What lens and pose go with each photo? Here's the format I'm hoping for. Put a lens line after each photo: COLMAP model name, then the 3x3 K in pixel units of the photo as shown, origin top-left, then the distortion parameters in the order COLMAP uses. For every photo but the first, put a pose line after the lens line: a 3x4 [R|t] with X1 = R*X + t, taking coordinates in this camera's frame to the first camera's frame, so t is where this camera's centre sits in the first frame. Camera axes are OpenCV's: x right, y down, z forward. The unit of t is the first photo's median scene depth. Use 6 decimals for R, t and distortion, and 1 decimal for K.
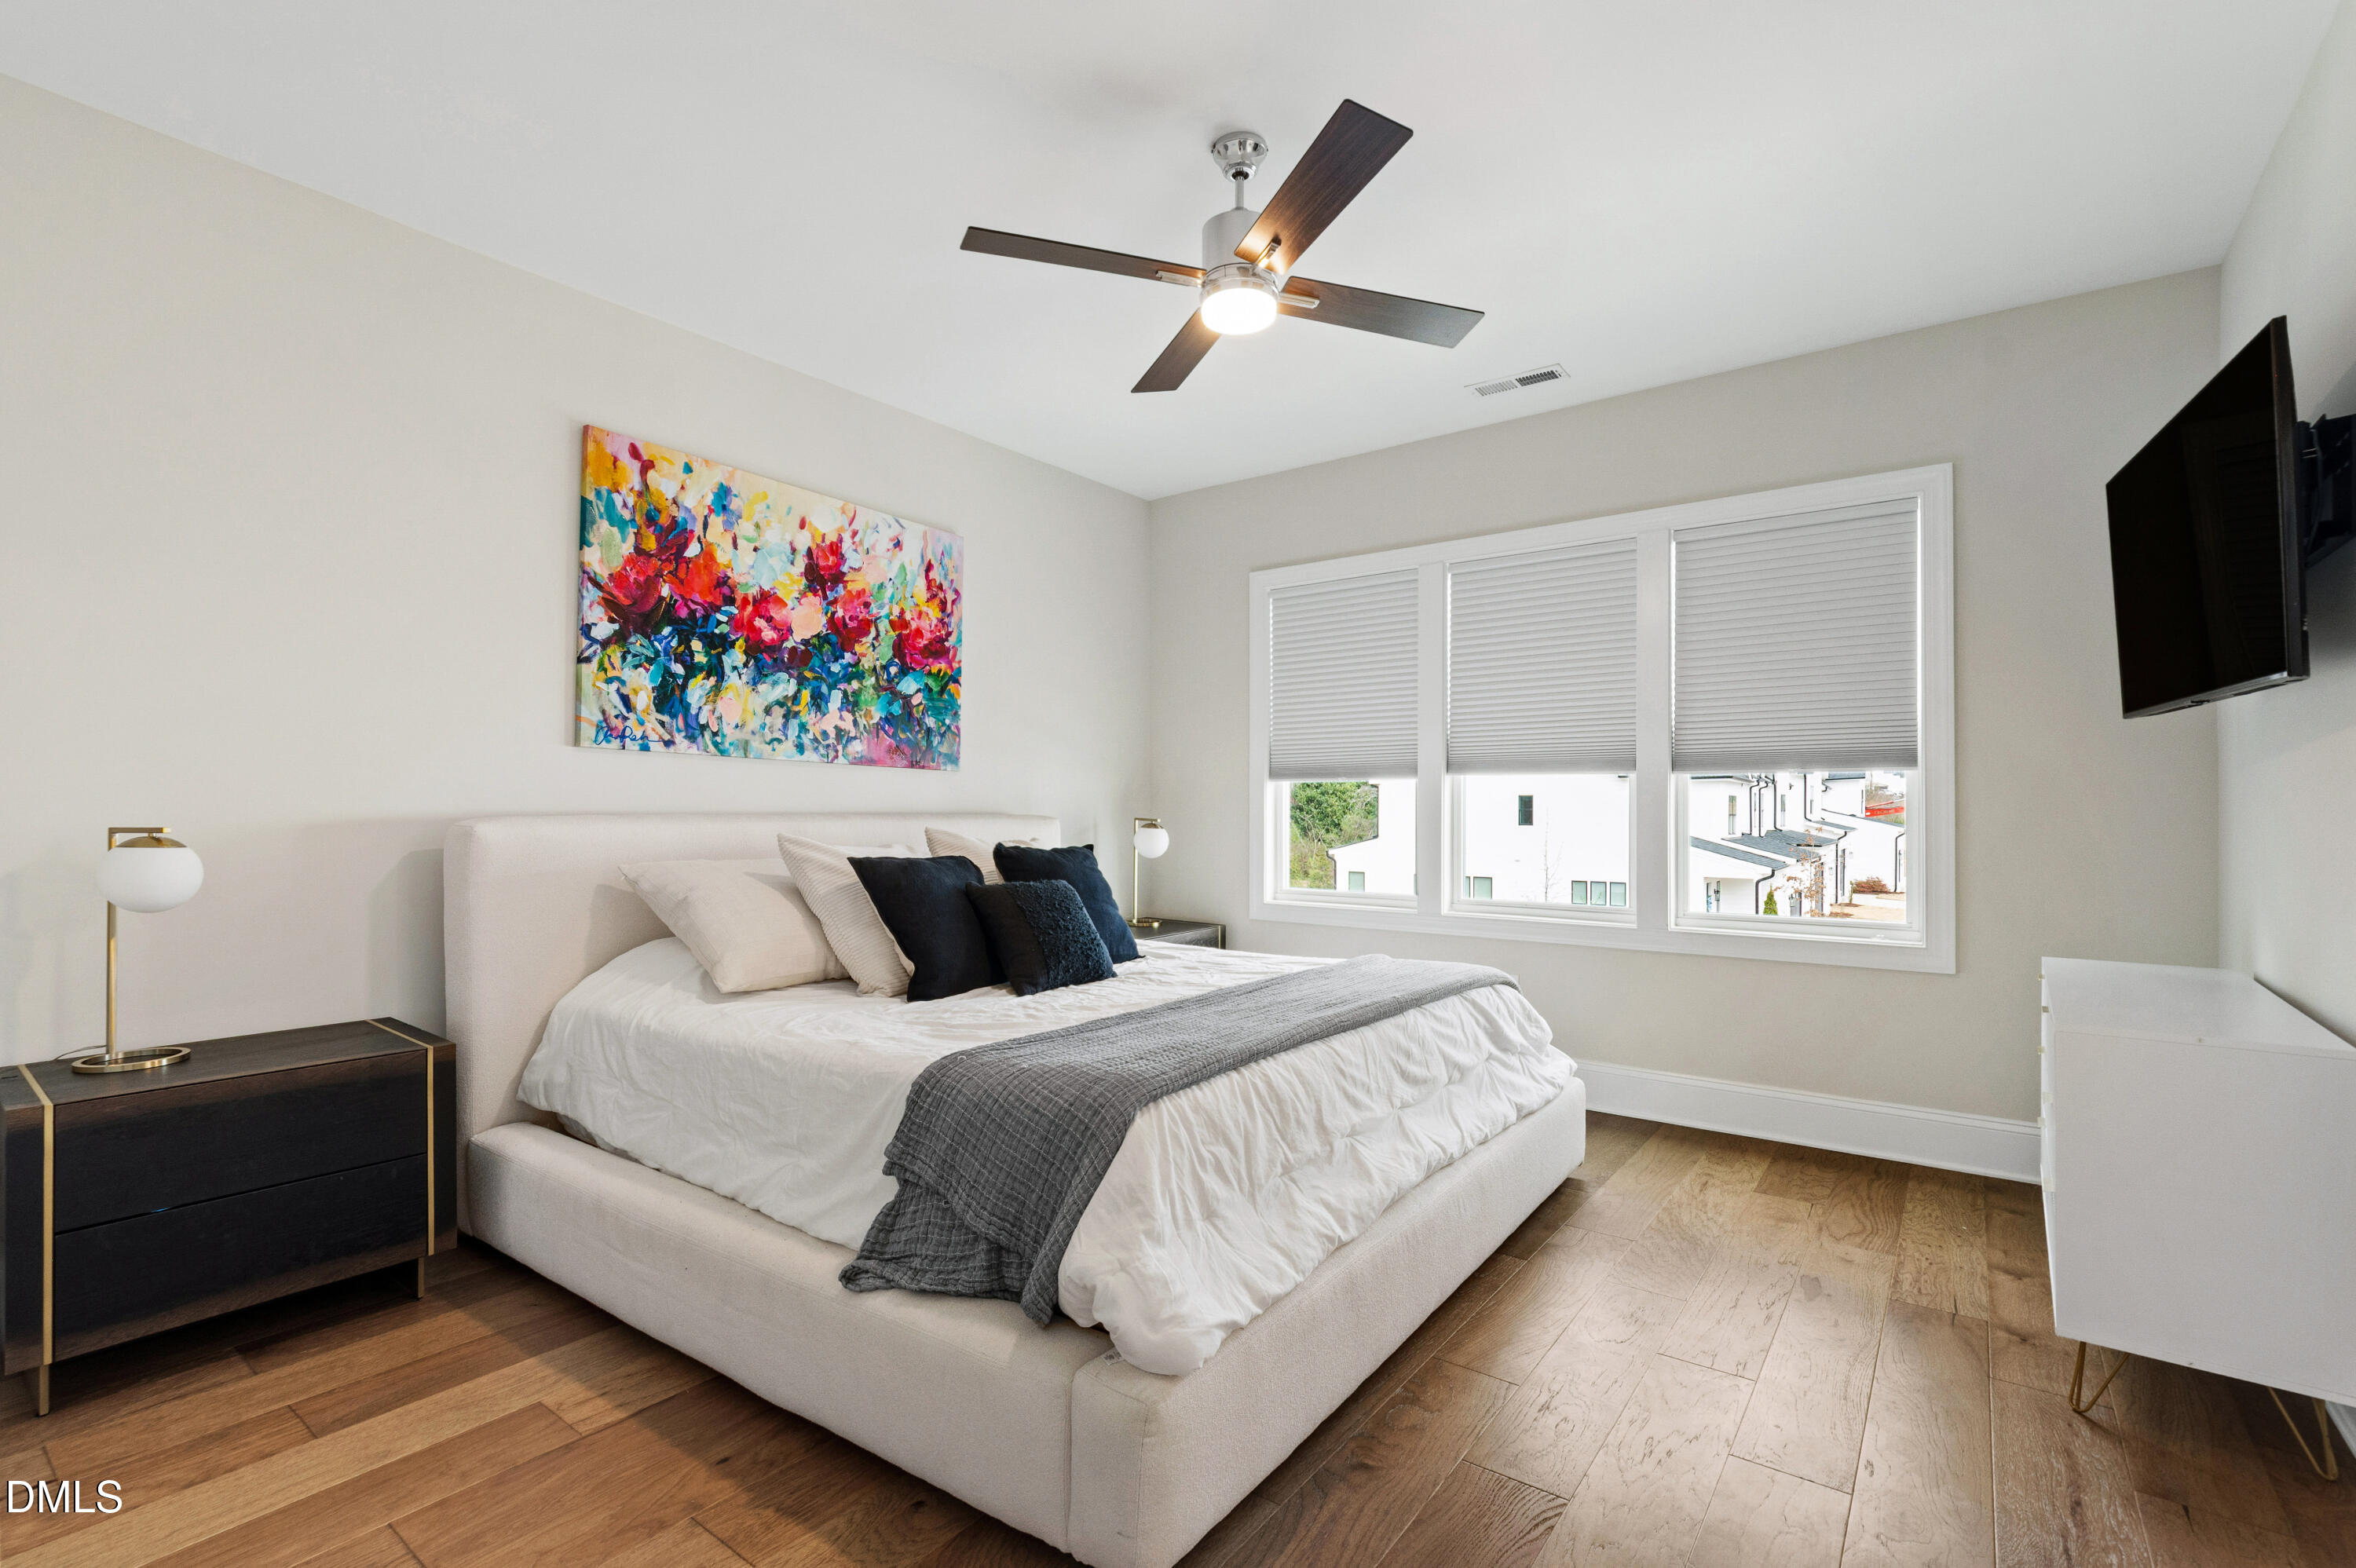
lens RADIAL K [[1054.2, 0, 1177.2], [0, 1054.2, 806.1], [0, 0, 1]] dist [0.003153, -0.000196]
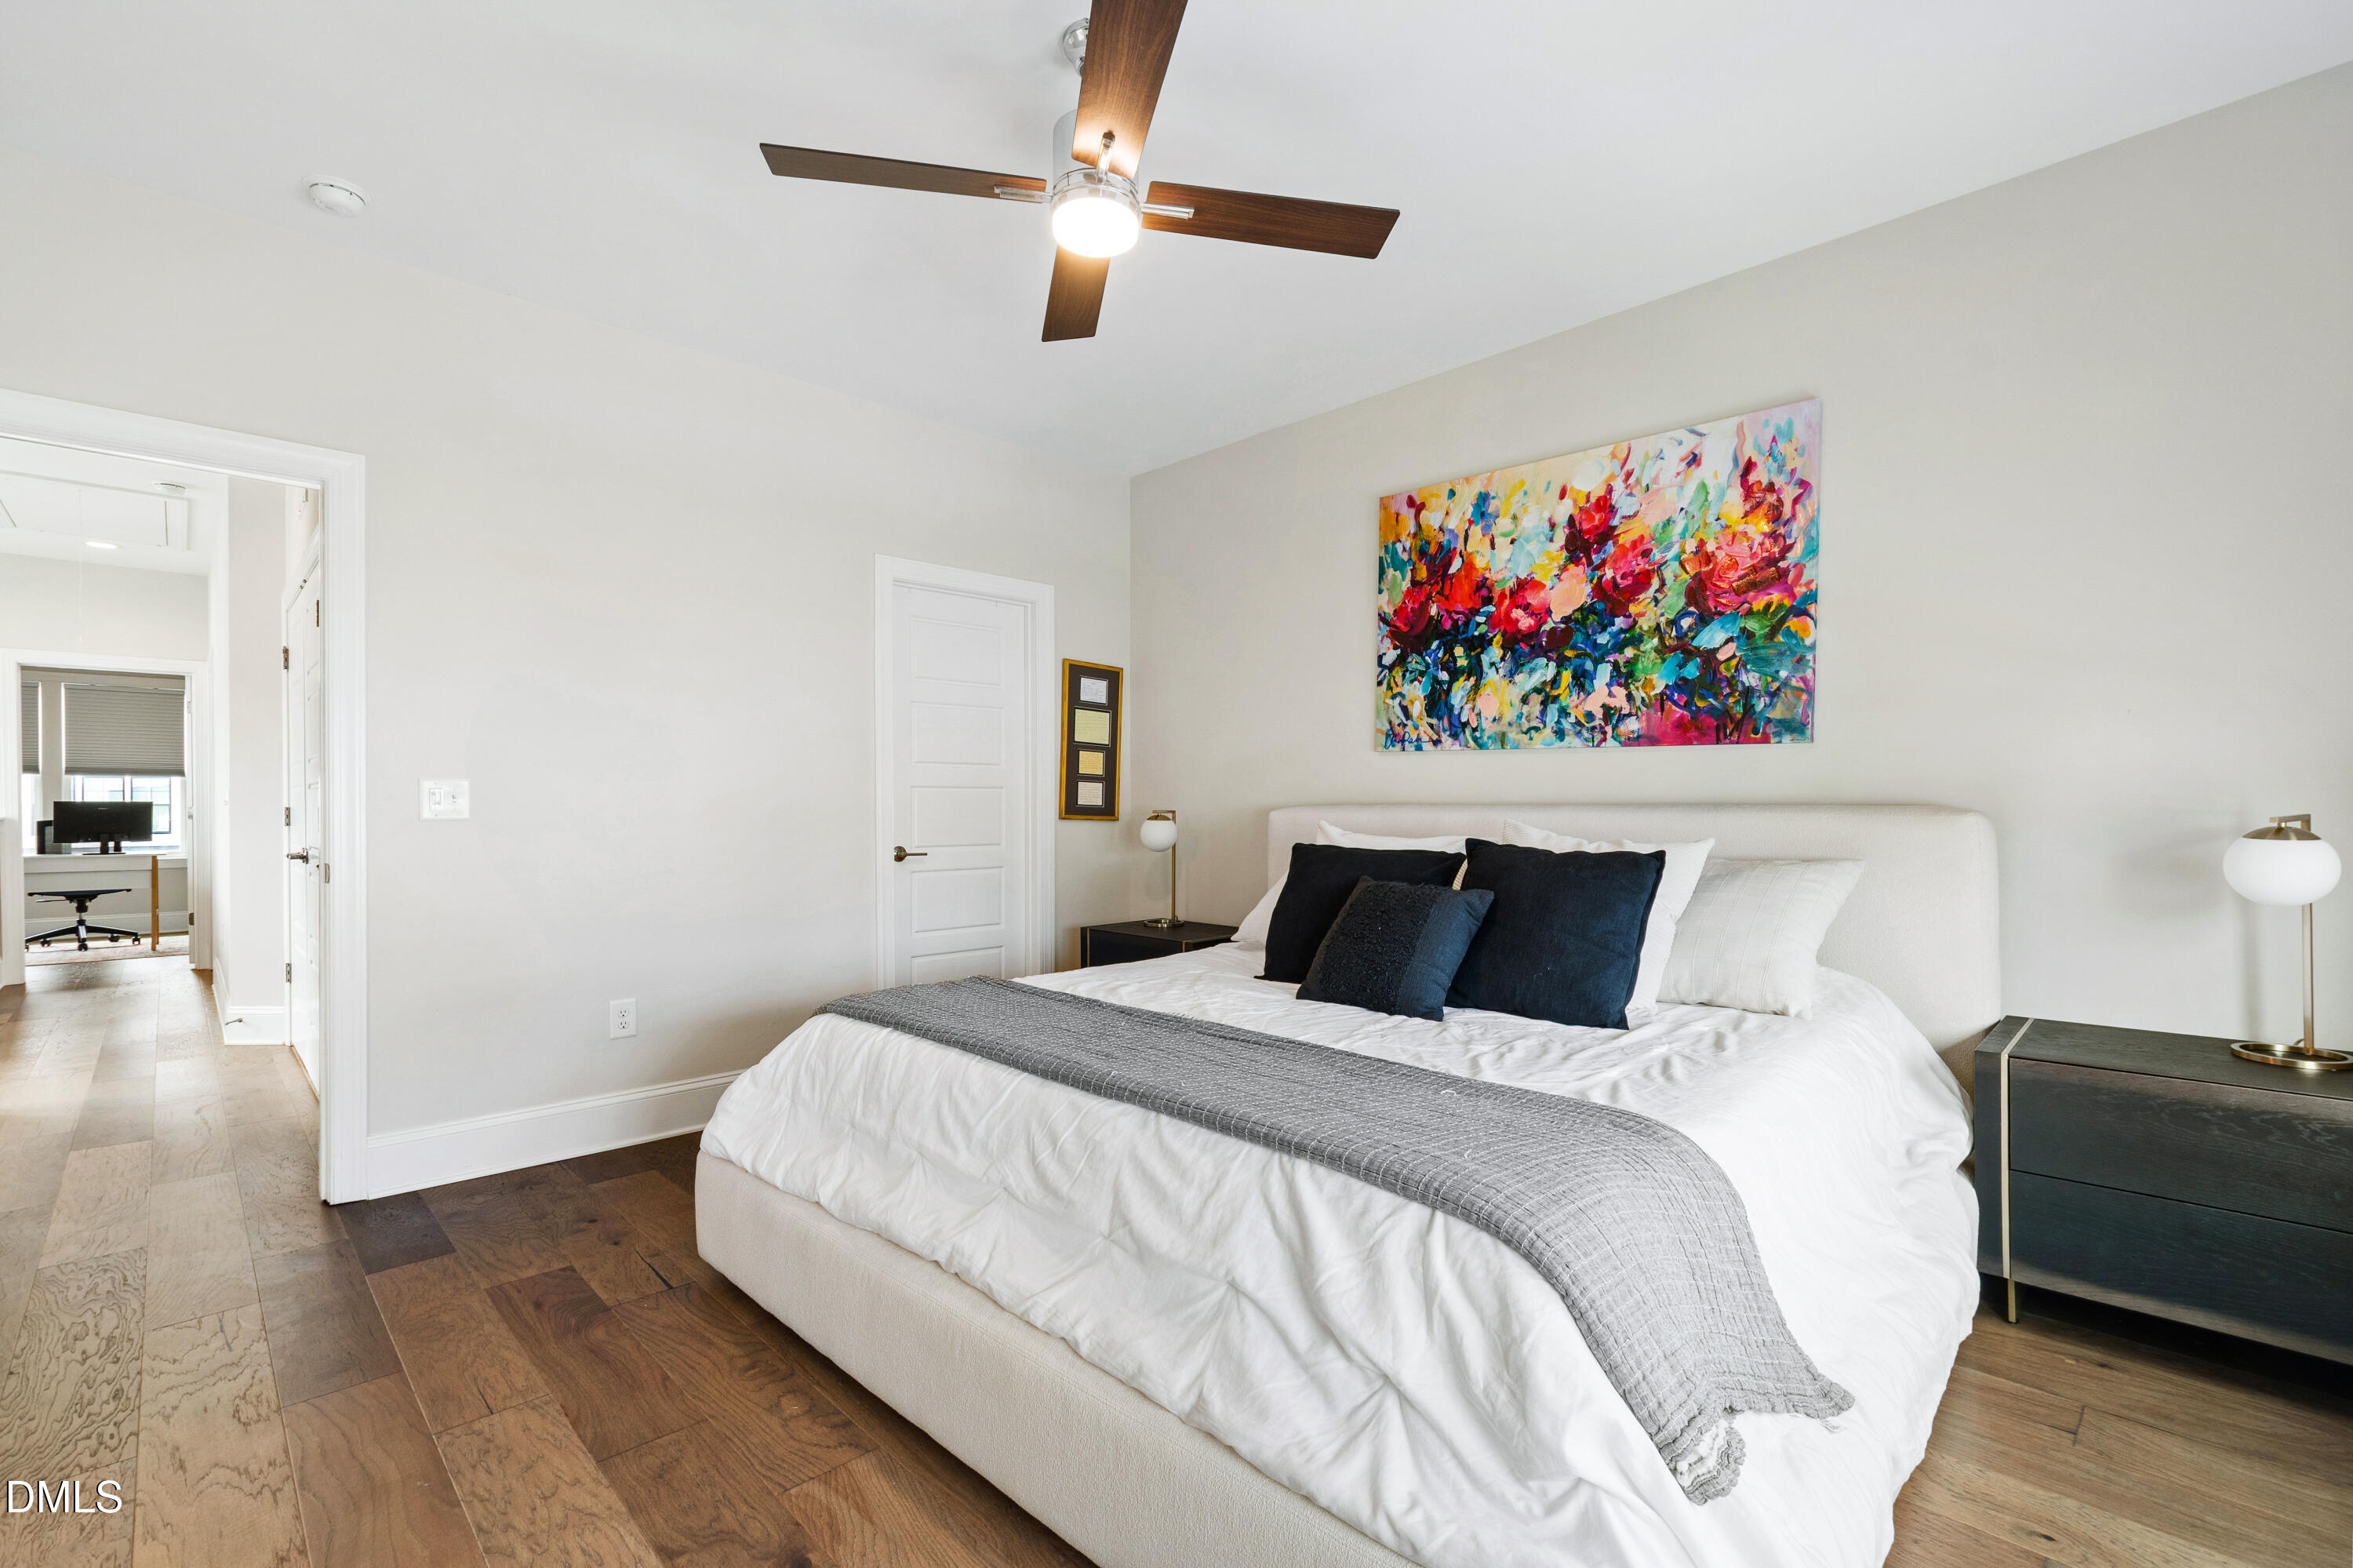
lens RADIAL K [[1053.0, 0, 1175.0], [0, 1053.0, 788.6], [0, 0, 1]] dist [0.003153, -0.000196]
pose [[-0.156279, -0.012091, -0.987639, 0.632735], [0.009743, 0.999858, -0.013783, 0.002883], [0.987665, -0.011776, -0.156139, 0.826441]]
